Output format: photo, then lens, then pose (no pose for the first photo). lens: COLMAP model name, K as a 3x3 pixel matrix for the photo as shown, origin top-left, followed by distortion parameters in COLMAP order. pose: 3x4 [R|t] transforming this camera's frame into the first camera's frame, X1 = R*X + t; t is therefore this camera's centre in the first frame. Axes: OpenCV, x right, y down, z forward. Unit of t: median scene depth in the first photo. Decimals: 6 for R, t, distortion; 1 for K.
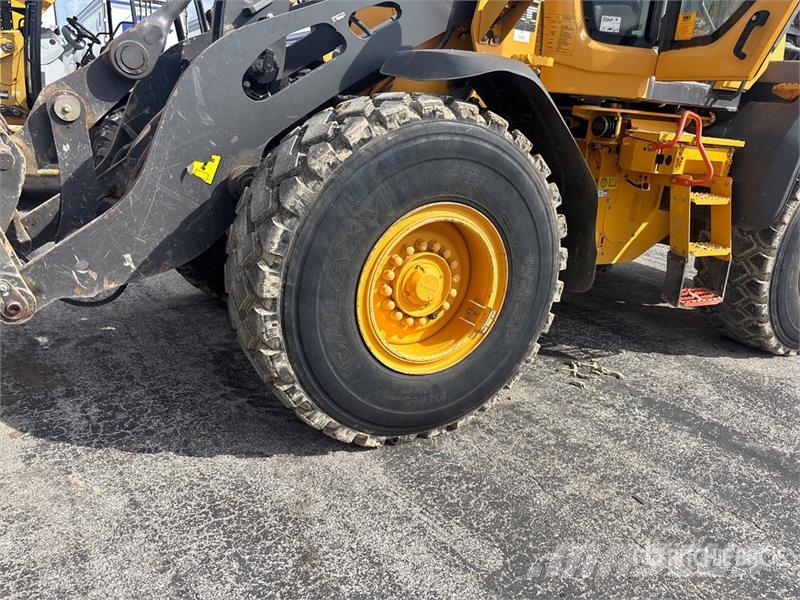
lens RADIAL K [[608.6, 0, 399.7], [0, 608.6, 303.9], [0, 0, 1]] dist [0.058799, -0.058748]
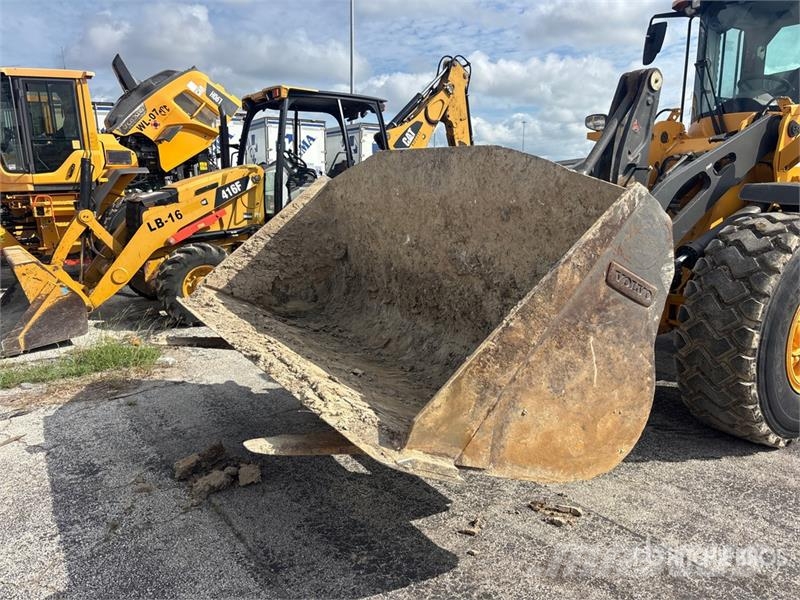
lens RADIAL K [[610.2, 0, 402.8], [0, 610.2, 296.9], [0, 0, 1]] dist [0.049271, -0.046934]
pose [[0.996454, -0.079508, 0.027514, -1.074591], [0.082235, 0.989498, -0.118875, -0.024416], [-0.017774, 0.120716, 0.992528, -0.557188]]
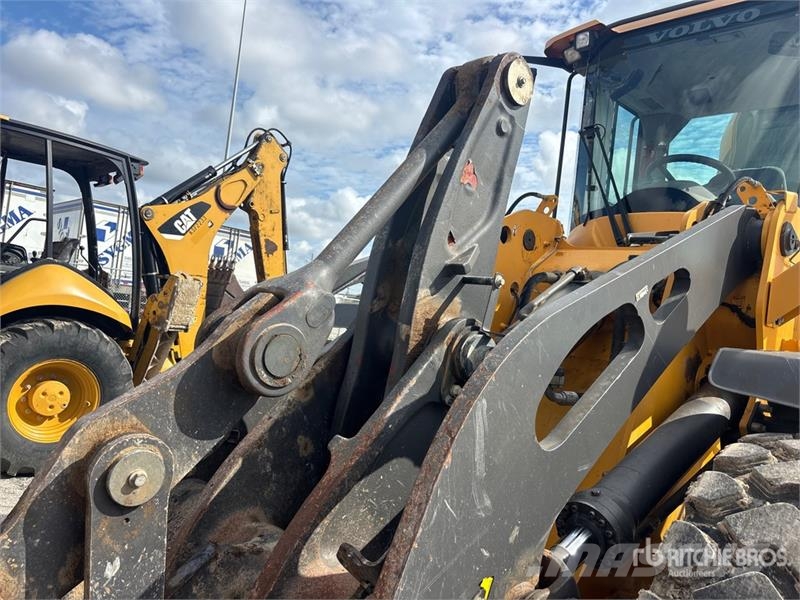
lens RADIAL K [[610.2, 0, 402.8], [0, 610.2, 296.9], [0, 0, 1]] dist [0.049271, -0.046934]
pose [[0.969177, 0.039686, 0.243148, -0.531307], [0.035419, 0.954243, -0.296928, -0.342419], [-0.243806, 0.296388, 0.923425, 0.596533]]
